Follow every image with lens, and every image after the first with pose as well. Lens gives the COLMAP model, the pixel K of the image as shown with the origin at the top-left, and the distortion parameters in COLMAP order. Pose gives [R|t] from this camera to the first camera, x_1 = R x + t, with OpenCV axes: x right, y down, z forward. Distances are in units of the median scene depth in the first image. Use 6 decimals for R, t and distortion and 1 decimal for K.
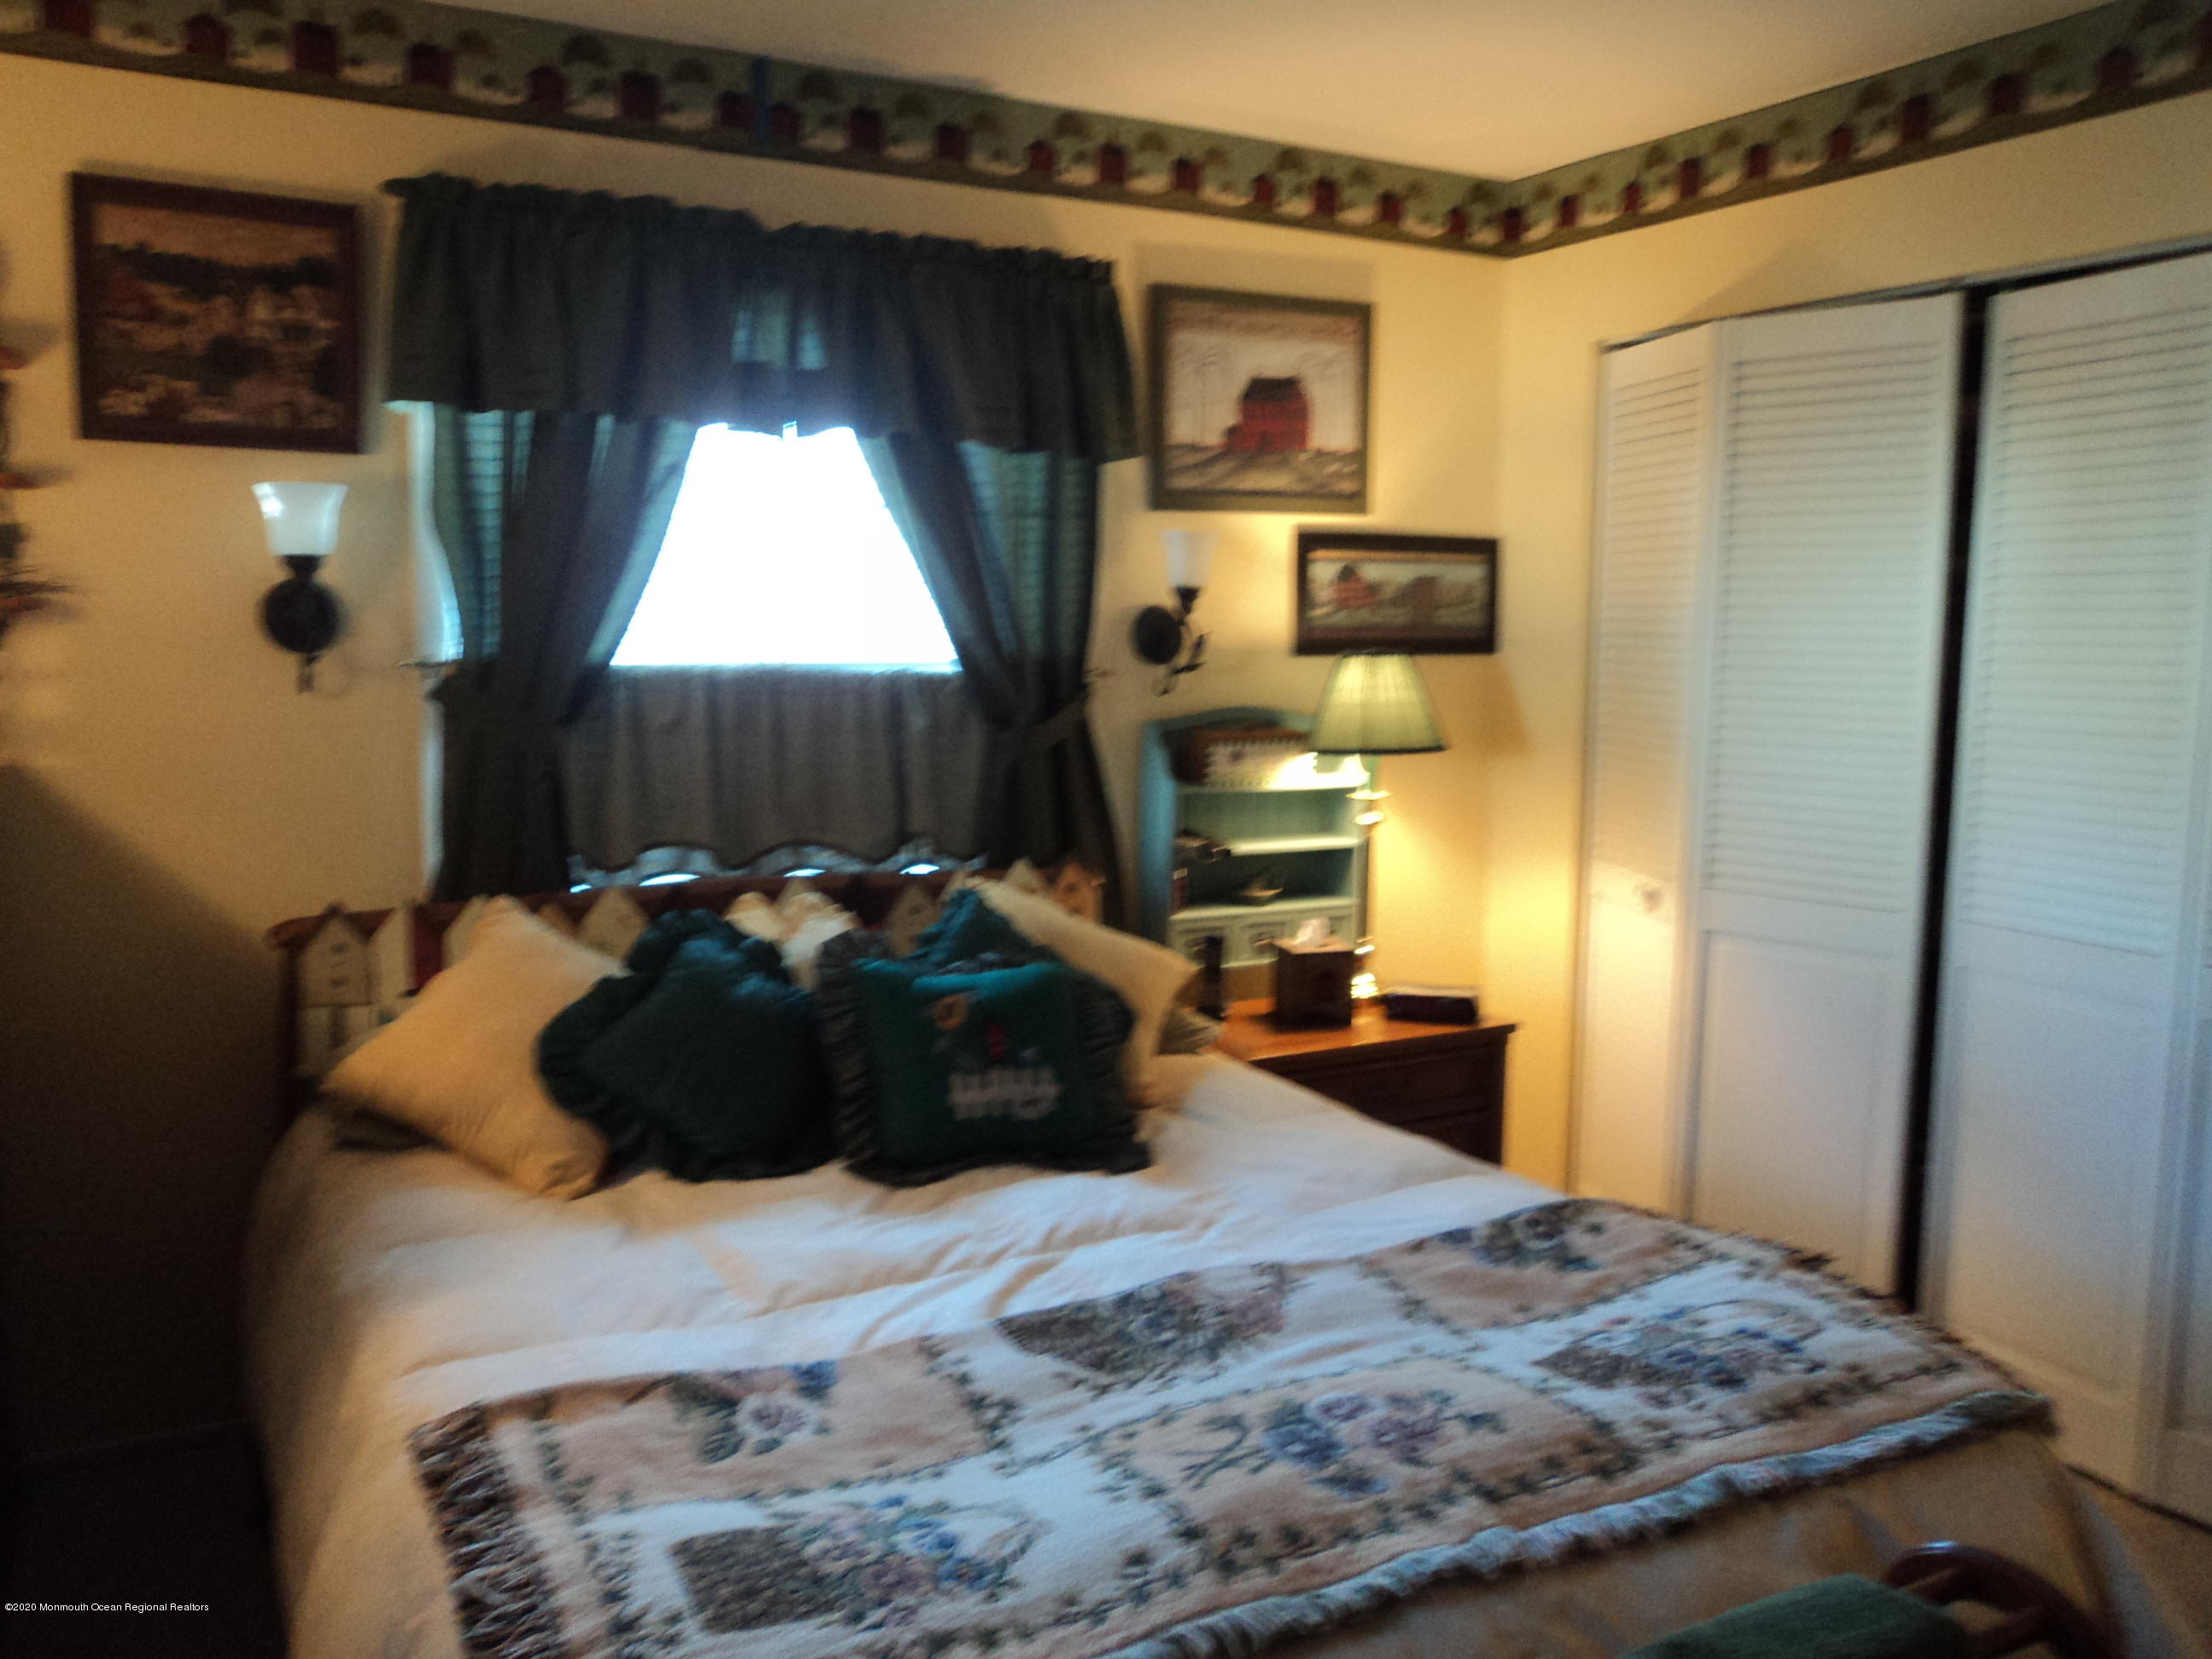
lens RADIAL K [[1757.5, 0, 1109.1], [0, 1757.5, 822.4], [0, 0, 1]] dist [-0.028128, 0.008376]
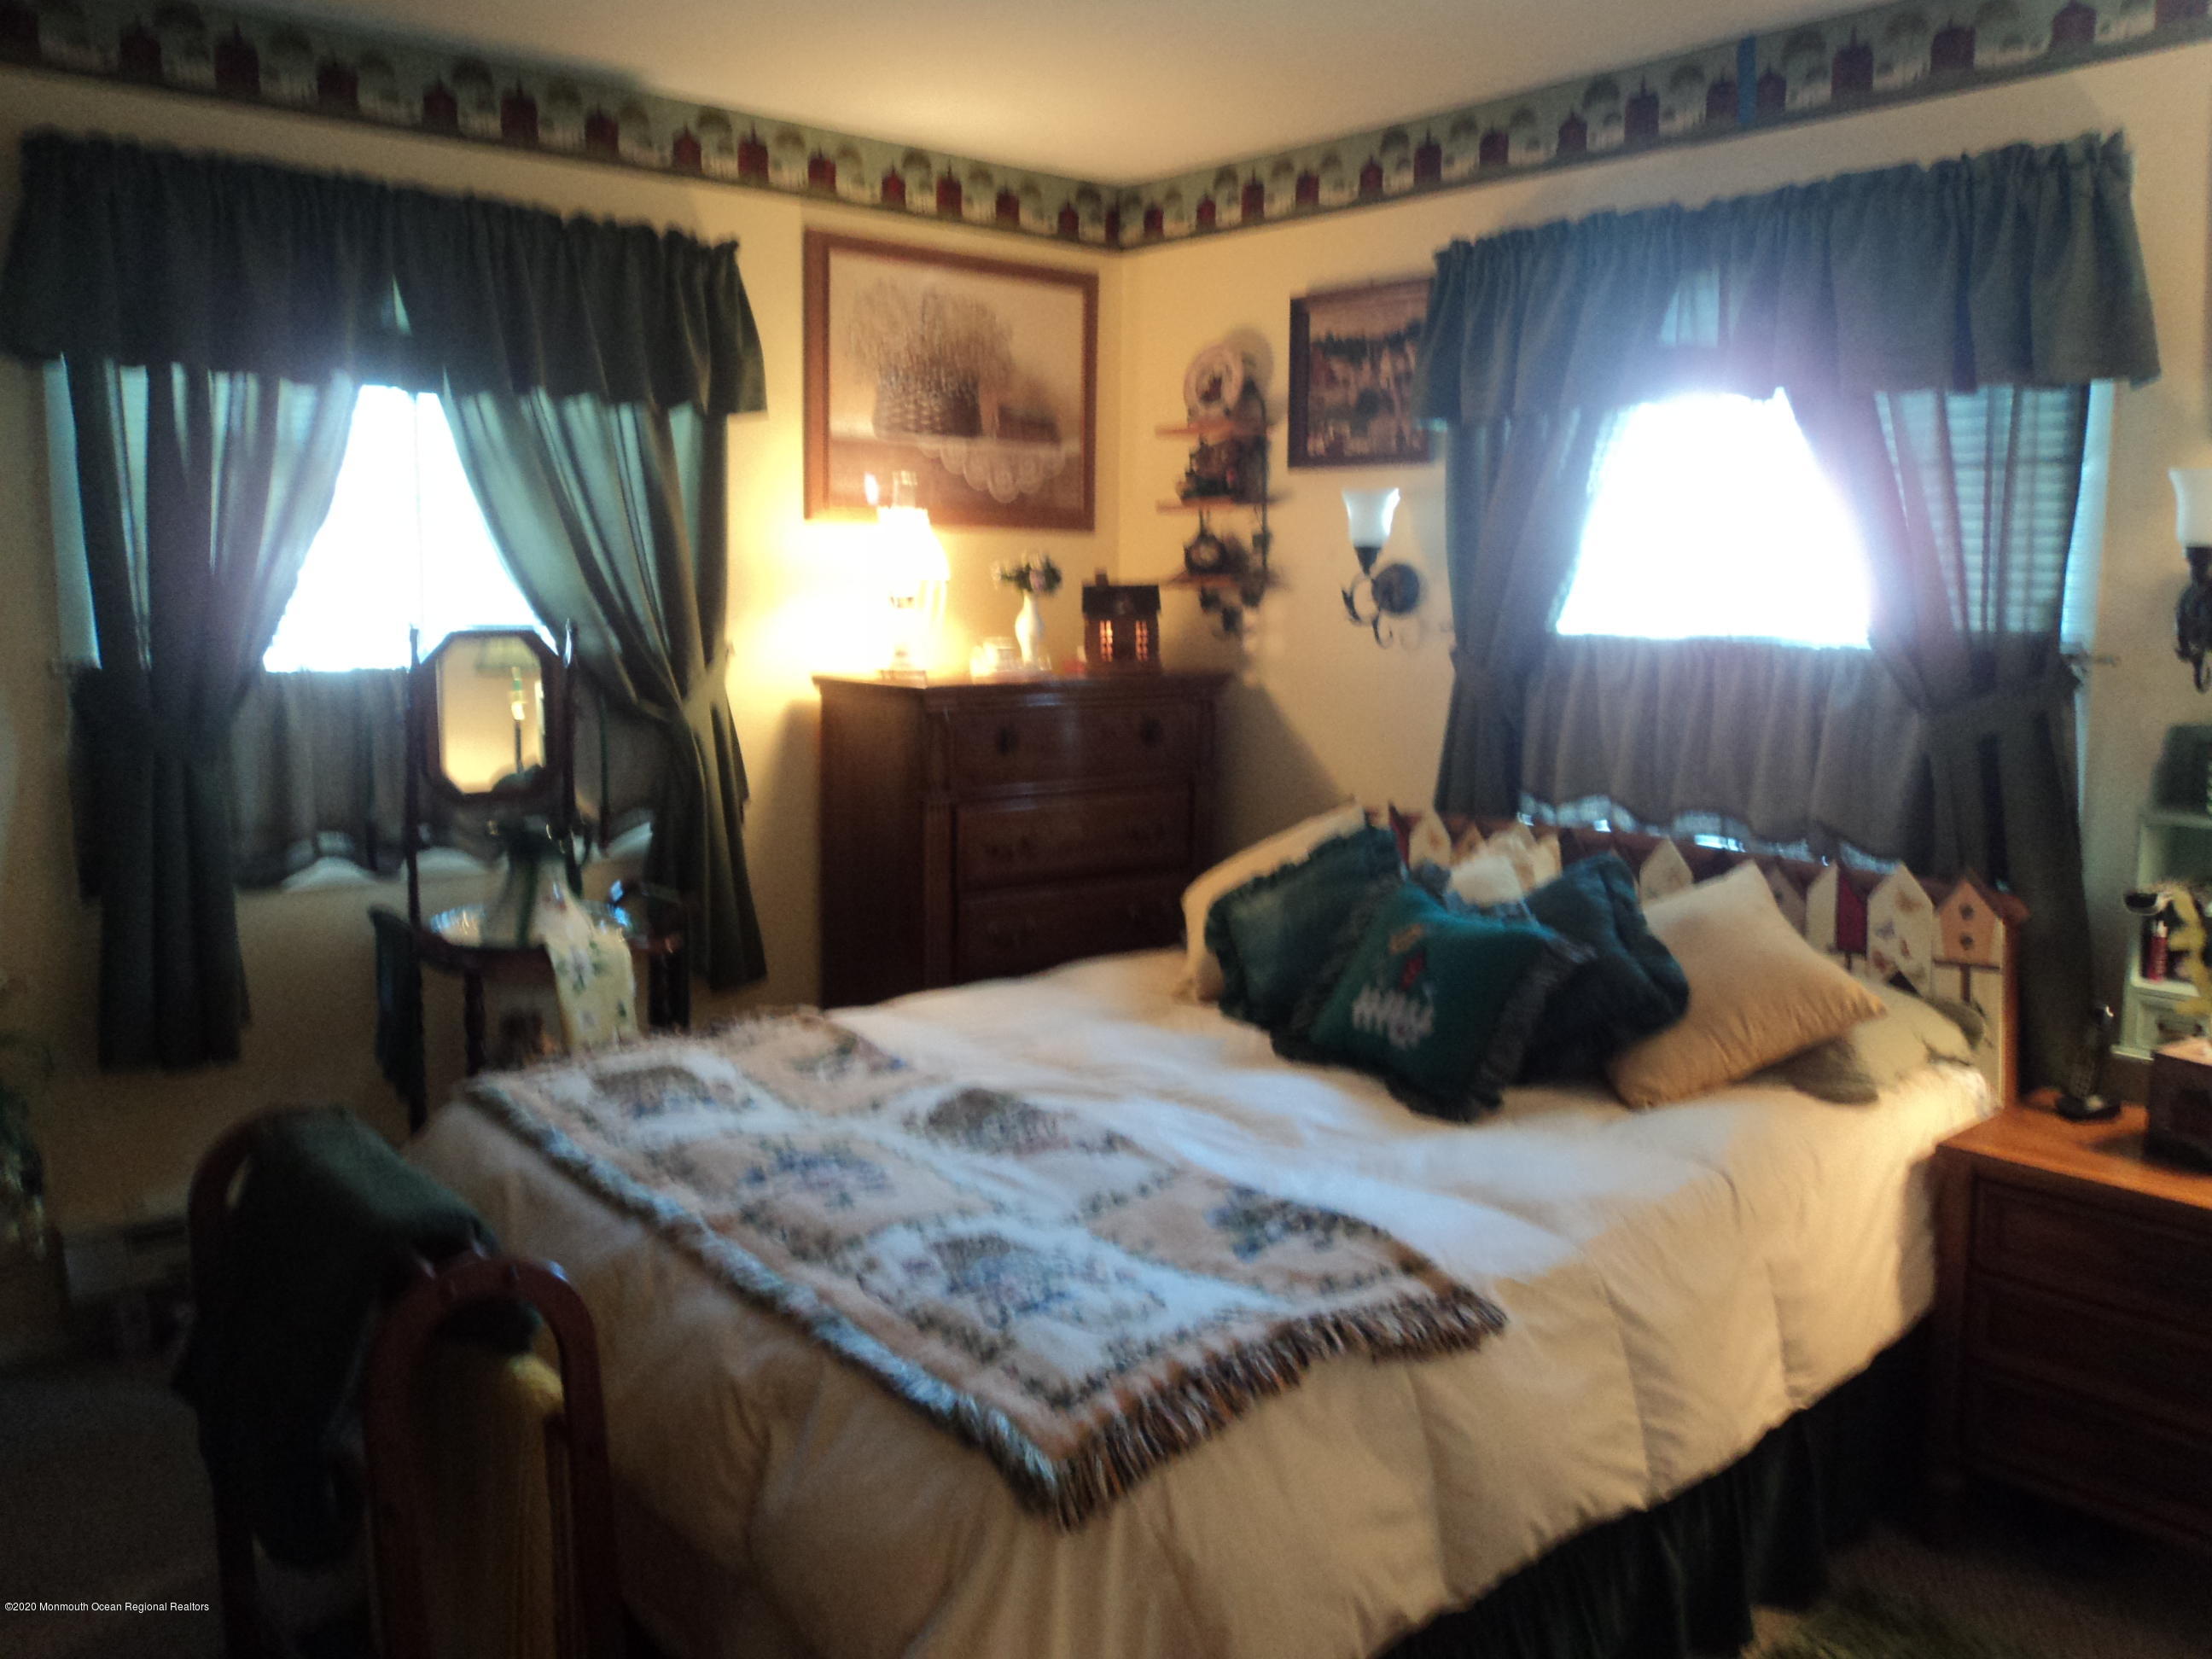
lens RADIAL K [[1757.5, 0, 1109.1], [0, 1757.5, 822.4], [0, 0, 1]] dist [-0.028128, 0.008376]
pose [[0.200209, 0.121285, -0.972217, 0.906865], [-0.114129, 0.988440, 0.099806, -0.052246], [0.973083, 0.090976, 0.211736, 0.549755]]
